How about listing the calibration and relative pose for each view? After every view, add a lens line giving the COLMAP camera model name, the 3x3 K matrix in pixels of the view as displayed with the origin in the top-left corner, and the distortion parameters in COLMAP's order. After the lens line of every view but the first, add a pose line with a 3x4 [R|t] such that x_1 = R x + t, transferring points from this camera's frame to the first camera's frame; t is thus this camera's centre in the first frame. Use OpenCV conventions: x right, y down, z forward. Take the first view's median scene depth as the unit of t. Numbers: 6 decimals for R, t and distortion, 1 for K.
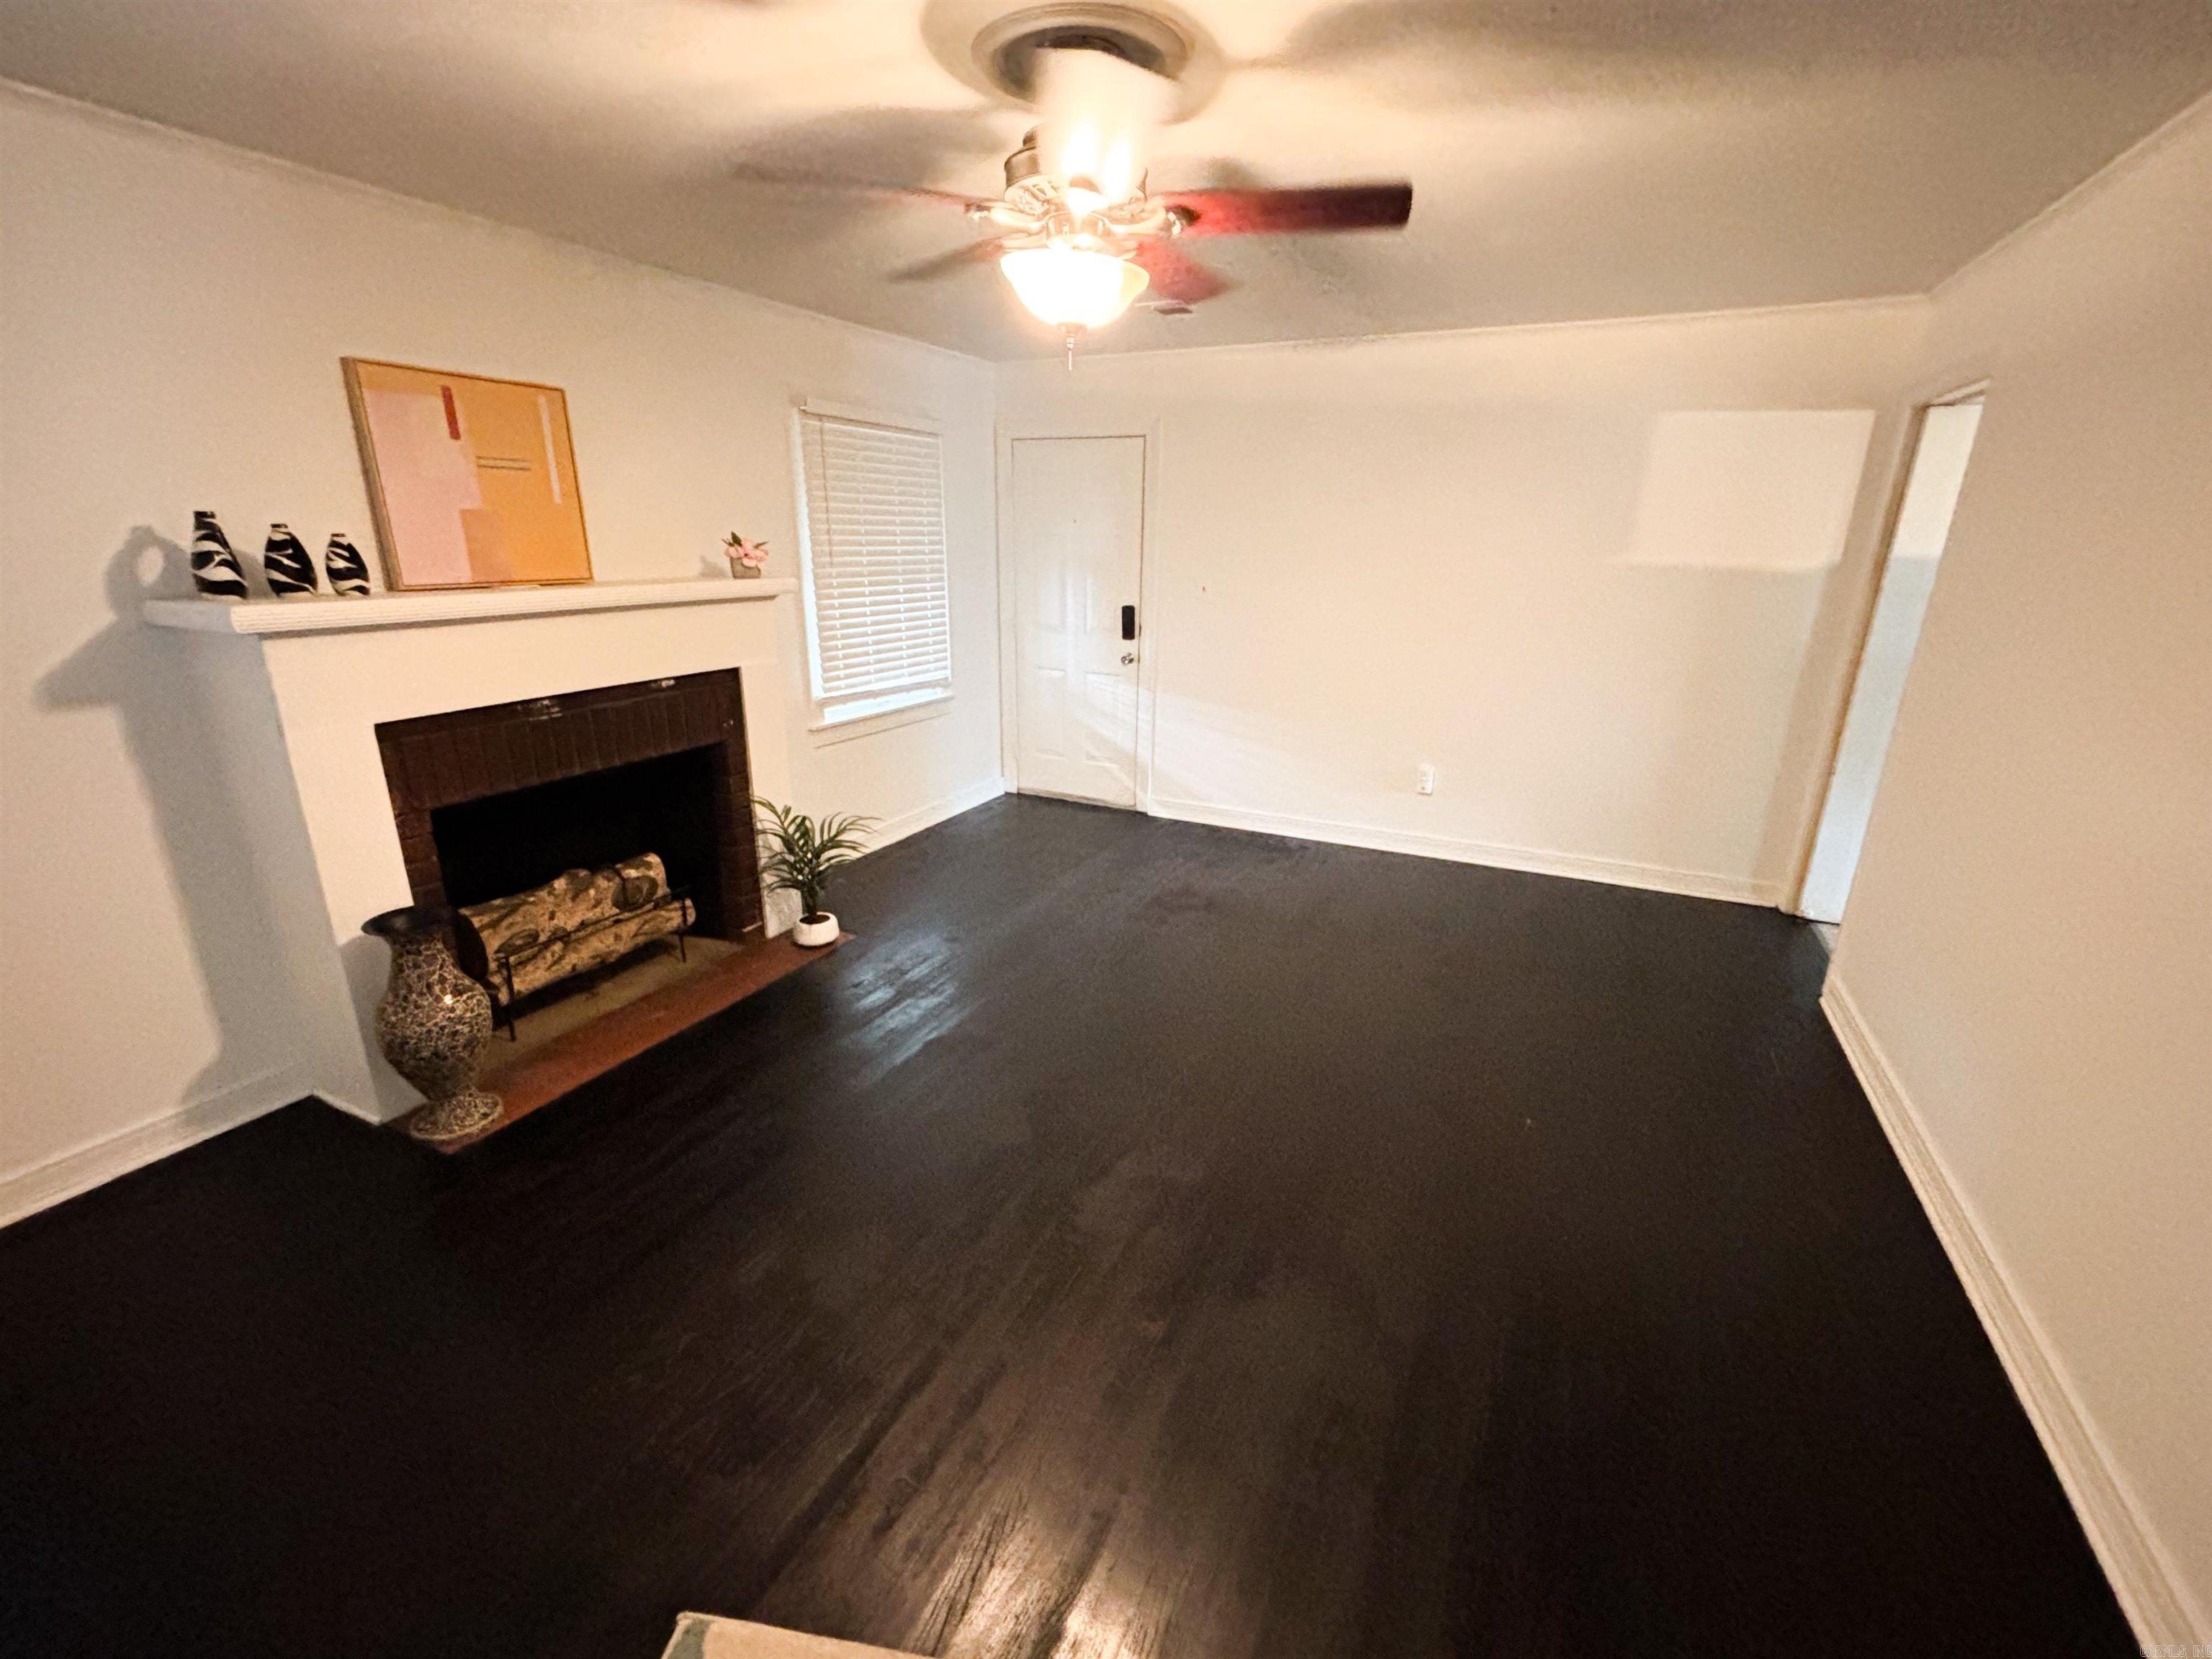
lens RADIAL K [[938.6, 0, 1106.0], [0, 938.6, 829.5], [0, 0, 1]] dist [-0.001062, -0.000086]
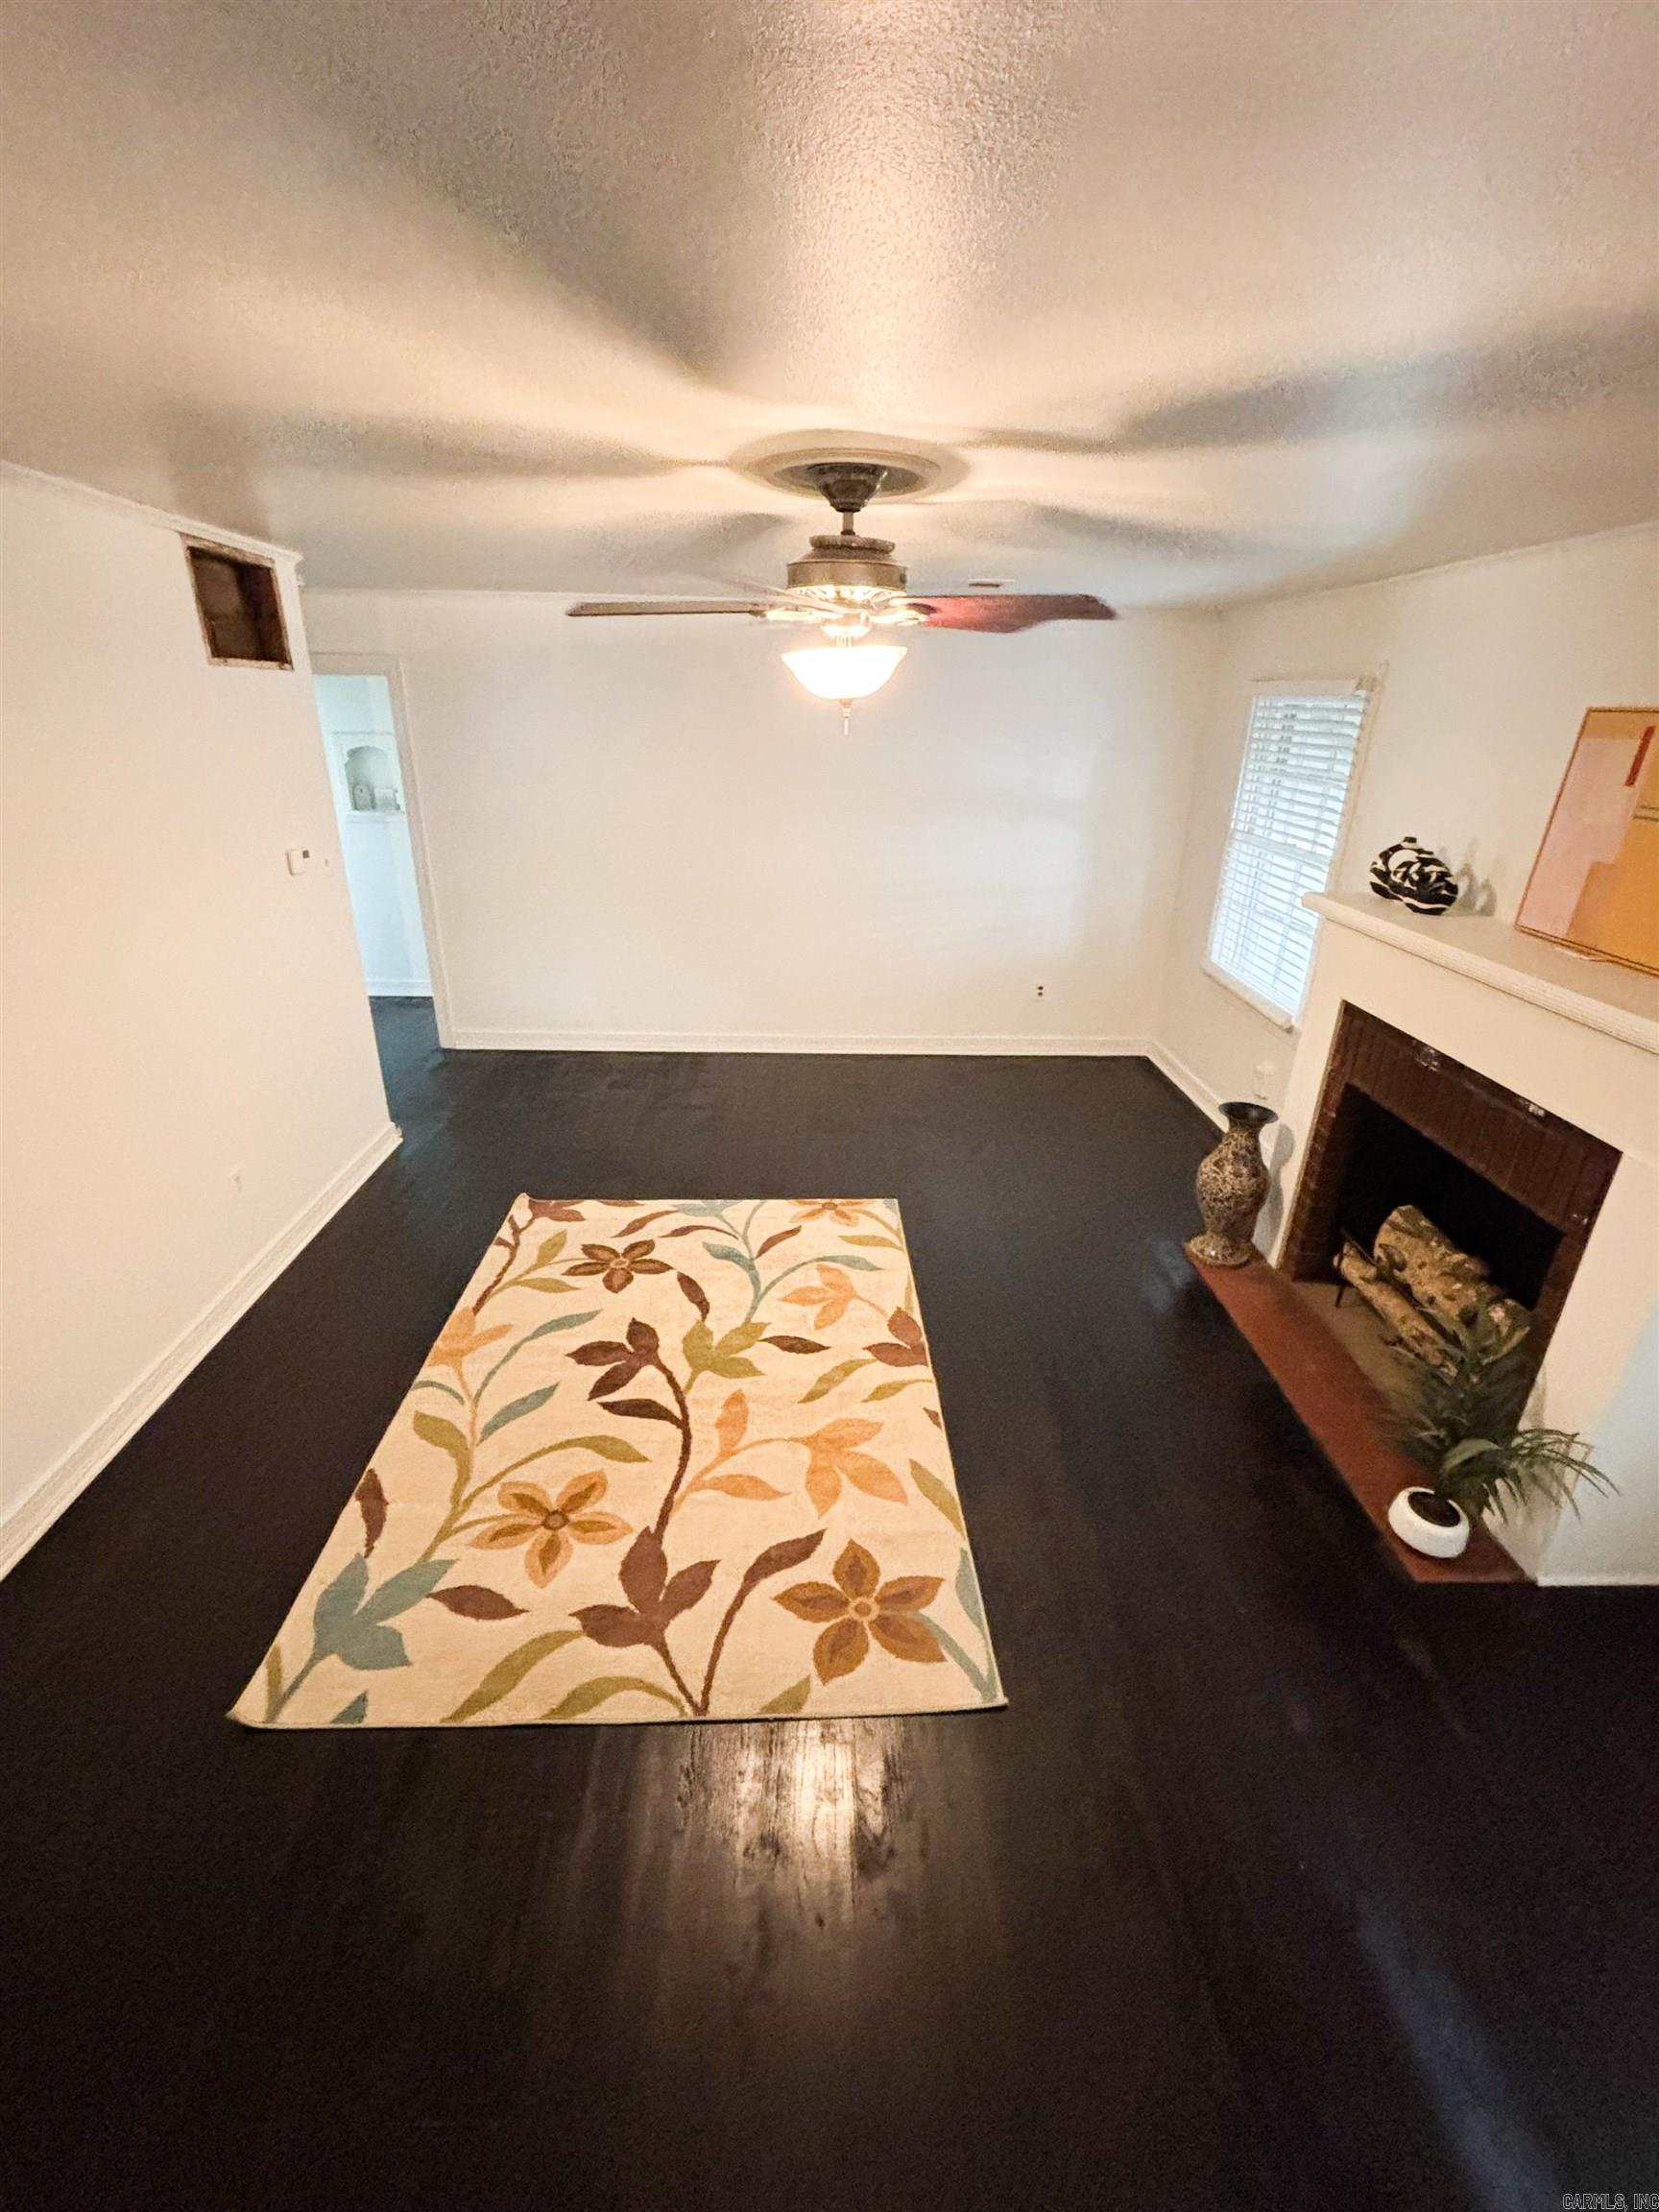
lens RADIAL K [[938.6, 0, 829.5], [0, 938.6, 1106.0], [0, 0, 1]] dist [-0.001062, -0.000086]
pose [[-0.884702, 0.154791, -0.439706, 0.354721], [-0.169991, 0.771175, 0.613508, -0.528292], [0.434056, 0.617518, -0.655947, 1.271364]]
